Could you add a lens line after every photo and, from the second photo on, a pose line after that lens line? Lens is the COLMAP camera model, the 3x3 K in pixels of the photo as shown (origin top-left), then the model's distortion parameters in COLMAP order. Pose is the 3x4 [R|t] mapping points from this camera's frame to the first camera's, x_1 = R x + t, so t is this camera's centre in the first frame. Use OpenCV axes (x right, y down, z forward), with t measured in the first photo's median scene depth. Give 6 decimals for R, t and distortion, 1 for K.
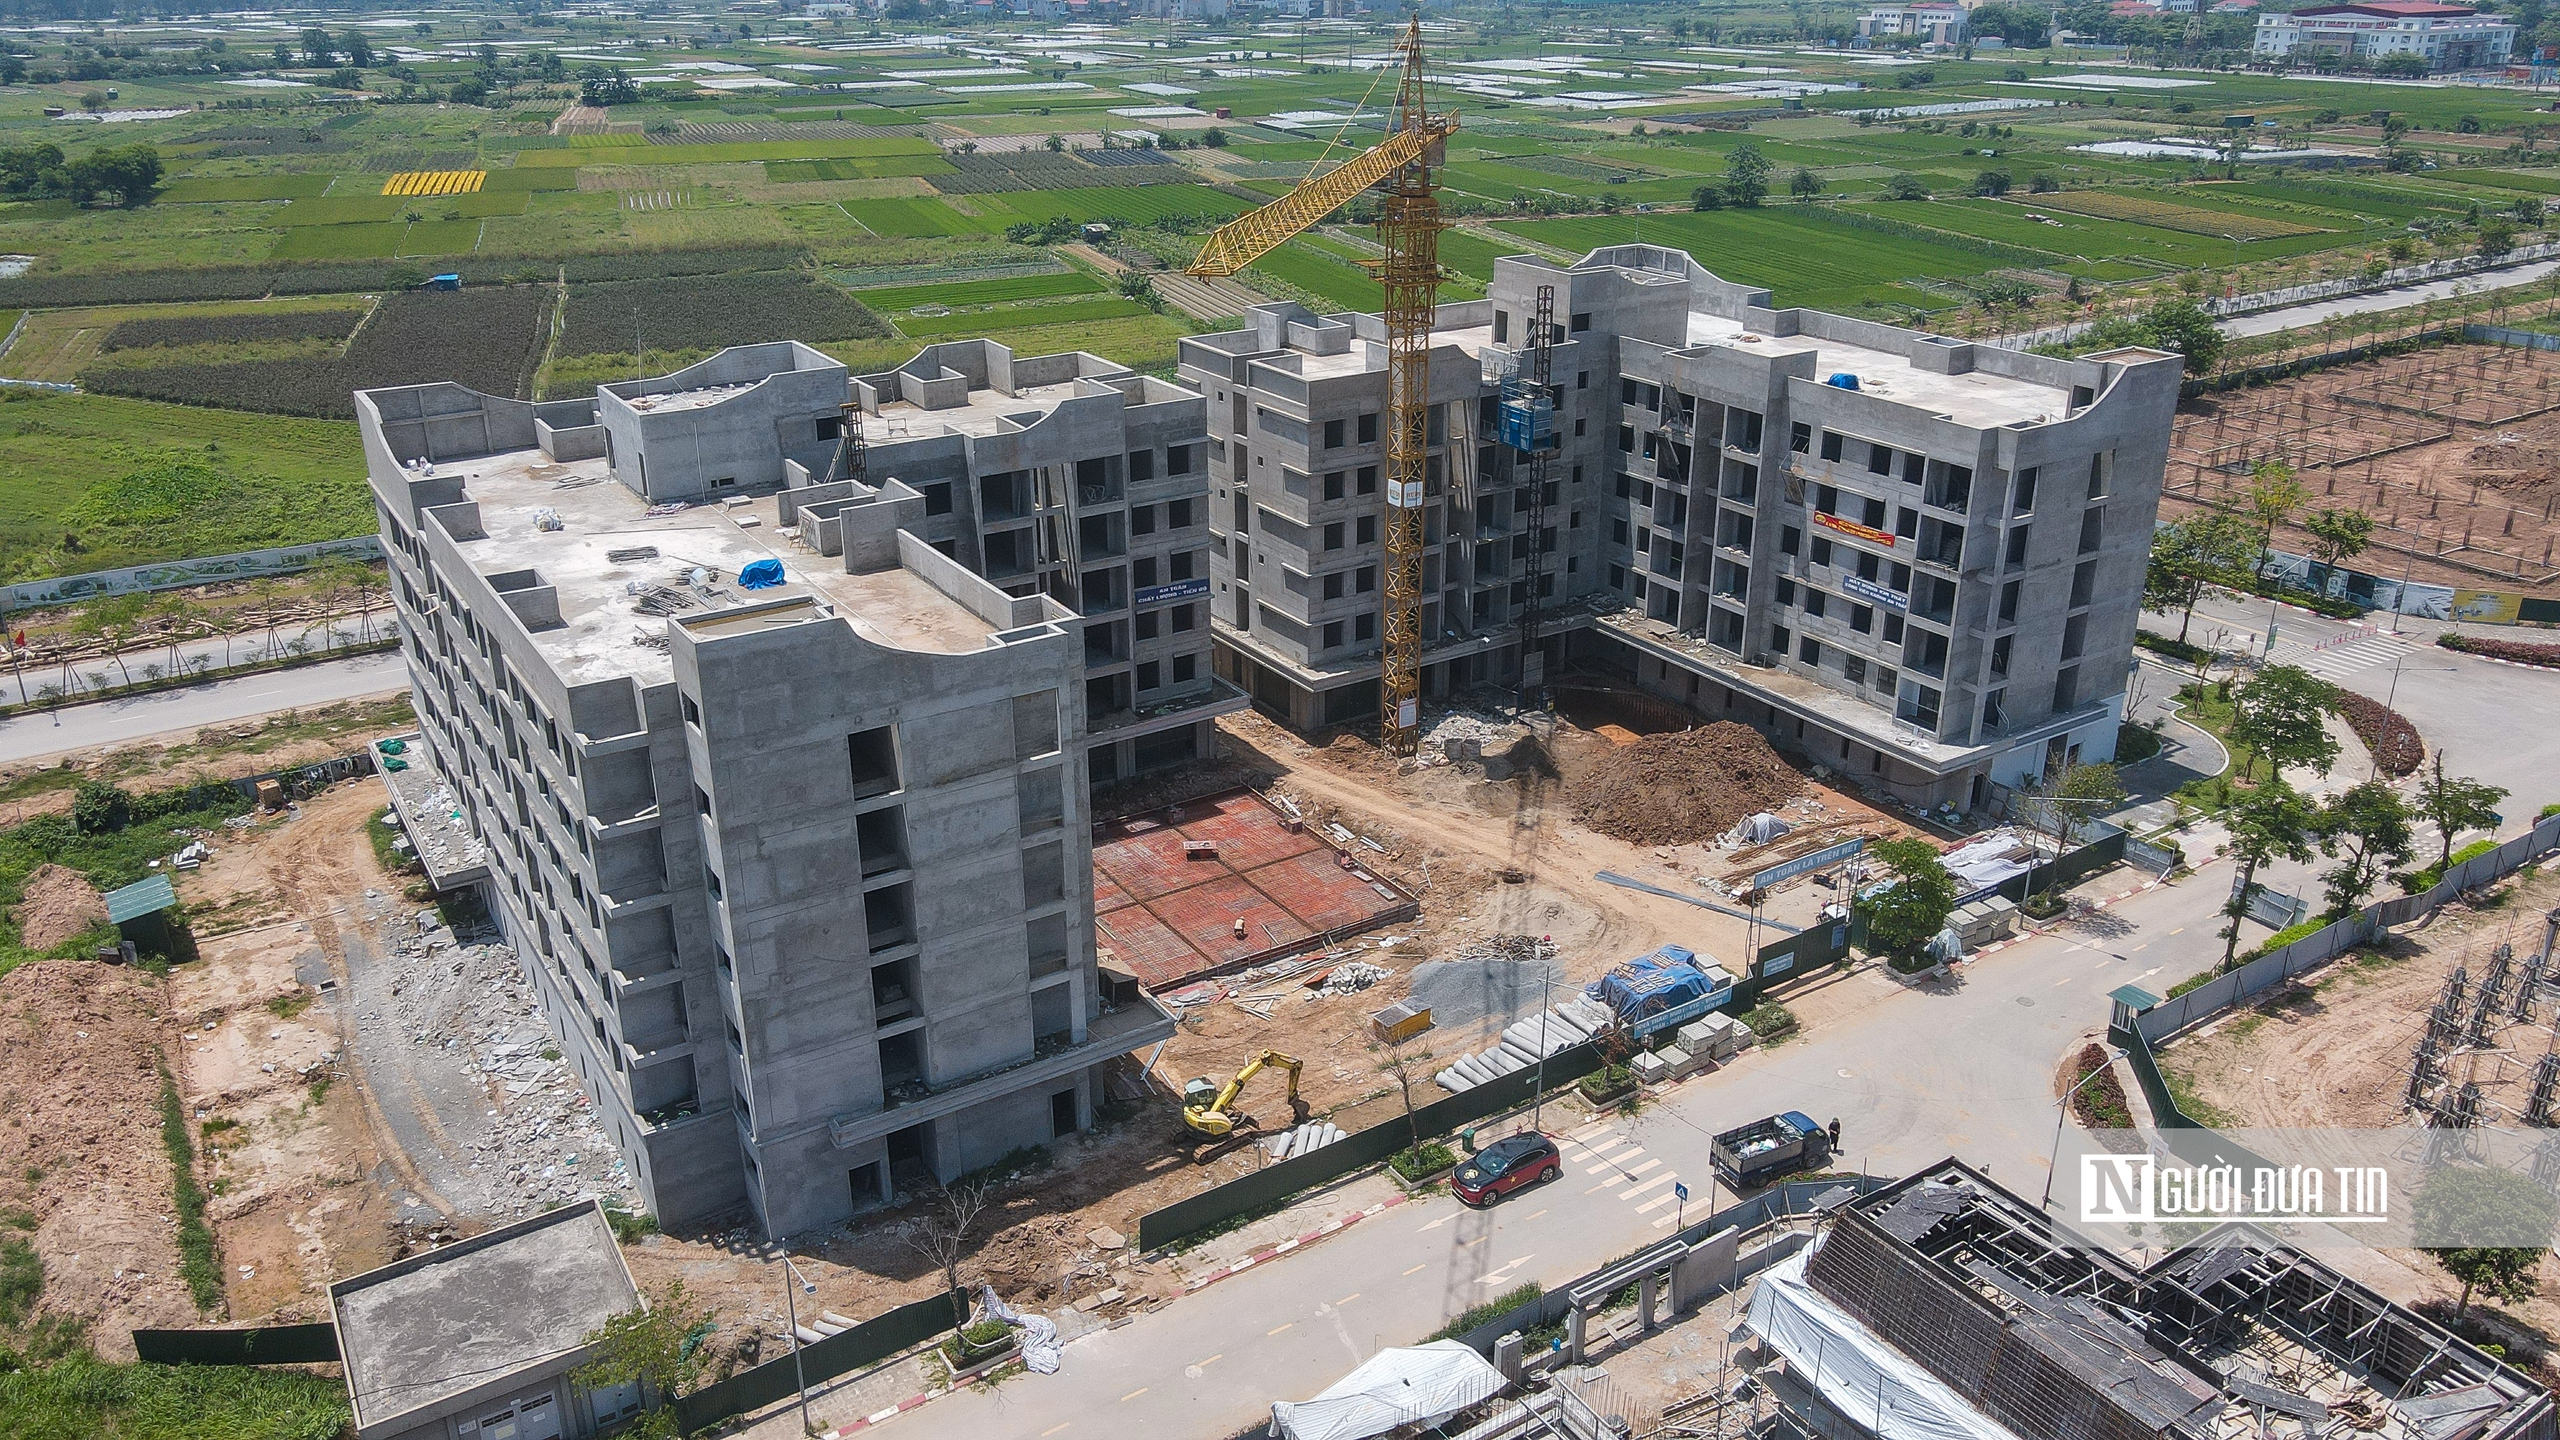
lens RADIAL K [[1861.4, 0, 1280.6], [0, 1861.4, 715.0], [0, 0, 1]] dist [-0.002012, 0.024170]
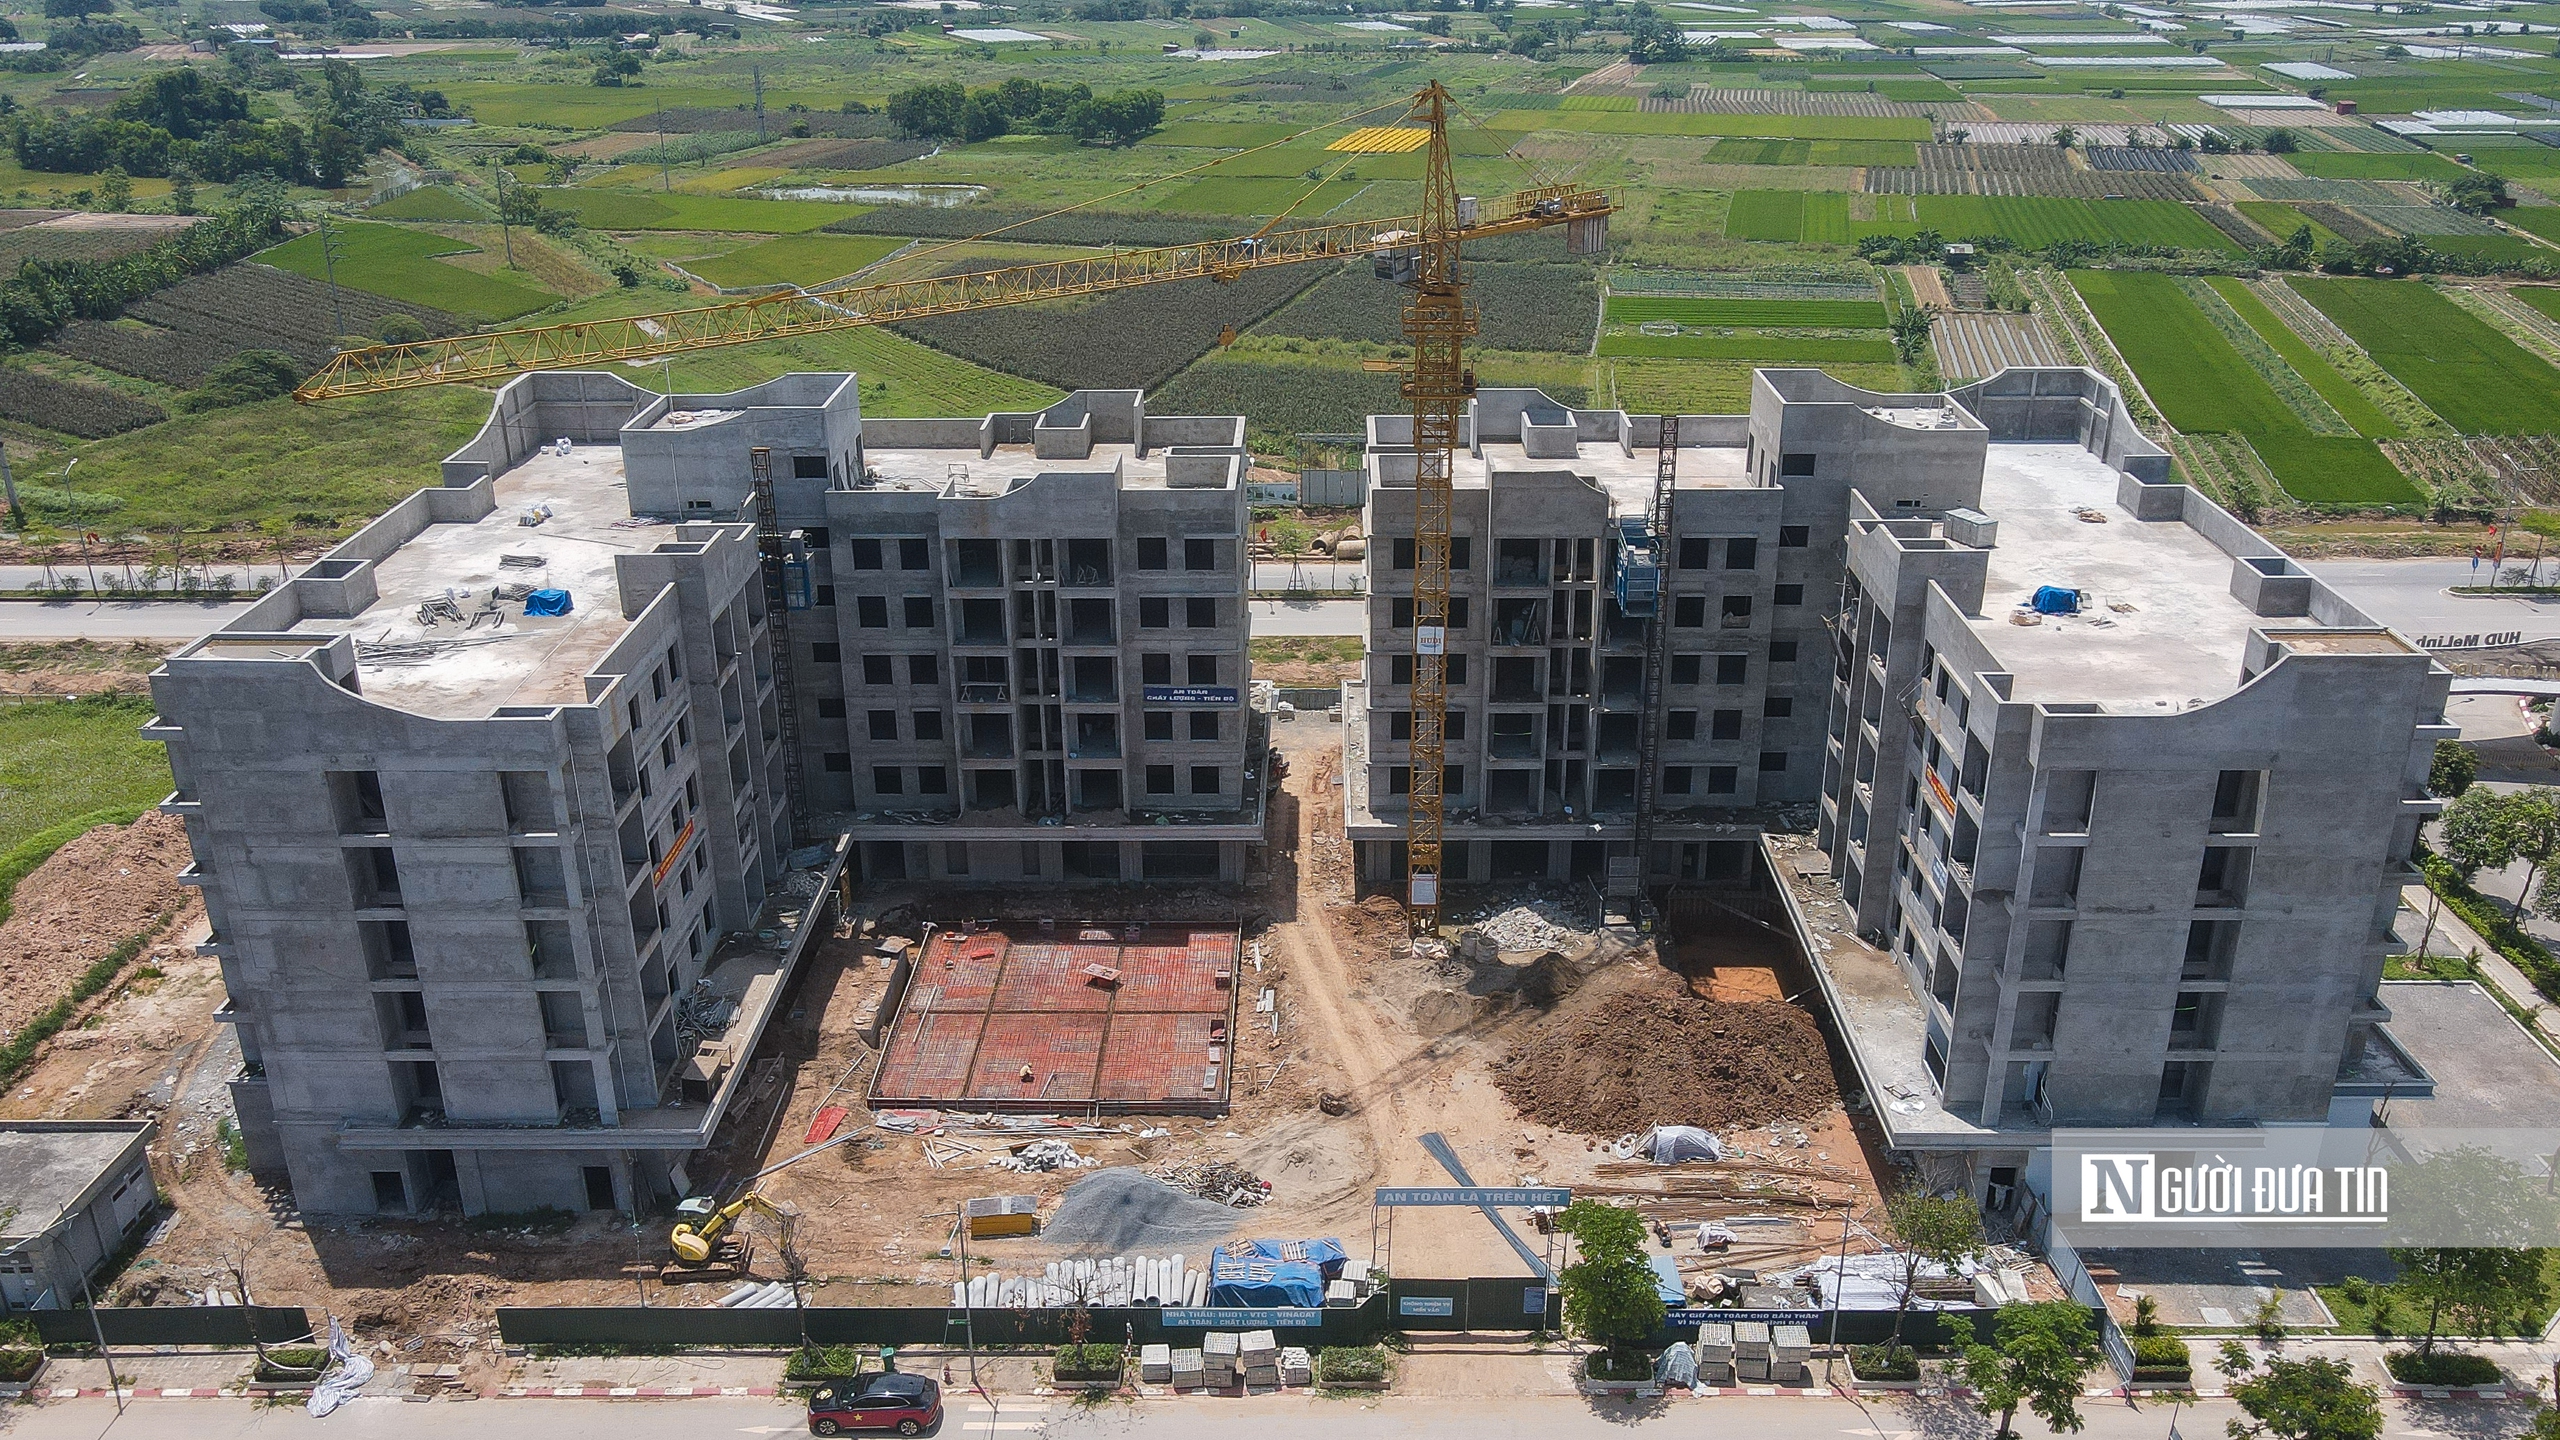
lens RADIAL K [[2040.8, 0, 1314.9], [0, 2040.8, 790.6], [0, 0, 1]] dist [0.004508, 0.018204]
pose [[0.838103, 0.224333, -0.497251, 0.616244], [-0.209178, 0.974012, 0.086858, -0.148398], [0.503813, 0.031218, 0.863248, 0.212752]]
